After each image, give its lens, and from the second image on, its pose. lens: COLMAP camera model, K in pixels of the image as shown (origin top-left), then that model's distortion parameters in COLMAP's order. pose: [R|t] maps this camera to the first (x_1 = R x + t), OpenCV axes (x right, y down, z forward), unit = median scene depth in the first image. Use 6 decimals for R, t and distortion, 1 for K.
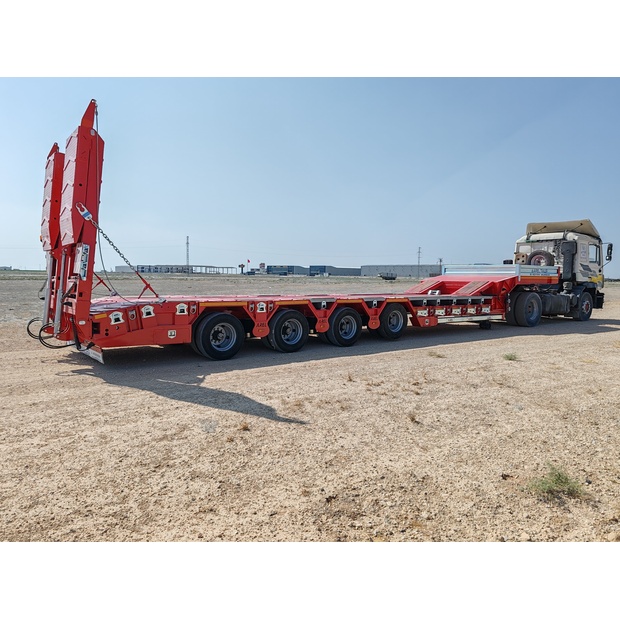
lens RADIAL K [[476.9, 0, 310.0], [0, 476.9, 310.0], [0, 0, 1]] dist [0.017773, -0.002981]
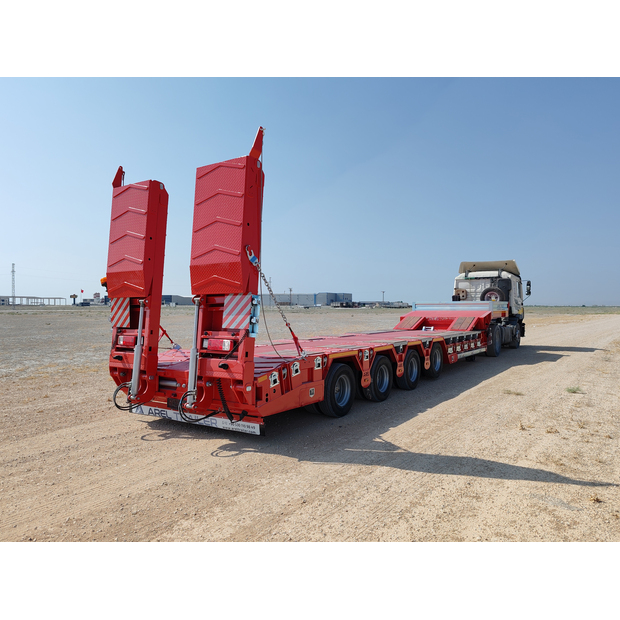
lens RADIAL K [[474.0, 0, 310.0], [0, 474.0, 310.0], [0, 0, 1]] dist [0.026528, -0.000289]
pose [[0.947992, -0.017977, 0.317786, -0.391776], [0.037155, 0.997828, -0.054393, -0.037280], [-0.316118, 0.063371, 0.946601, 0.112888]]
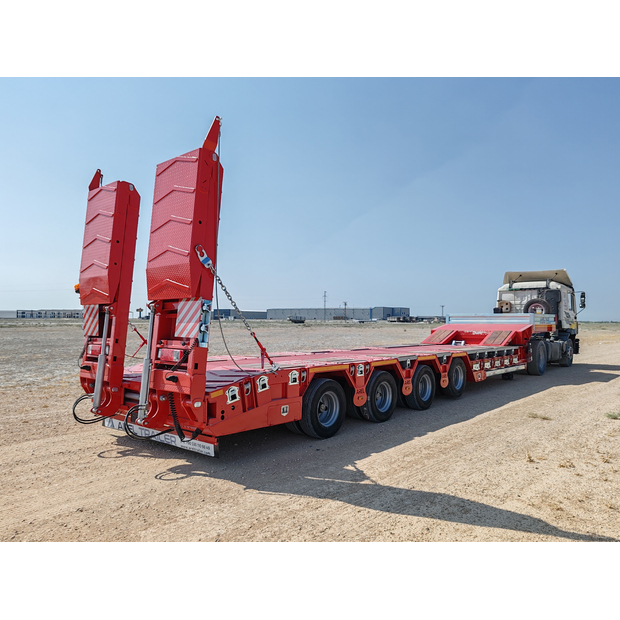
lens RADIAL K [[476.9, 0, 310.0], [0, 476.9, 310.0], [0, 0, 1]] dist [0.017773, -0.002981]
pose [[0.979138, -0.004963, 0.203135, -0.281477], [0.023316, 0.995843, -0.088054, -0.030747], [-0.201853, 0.090954, 0.975183, 0.142771]]
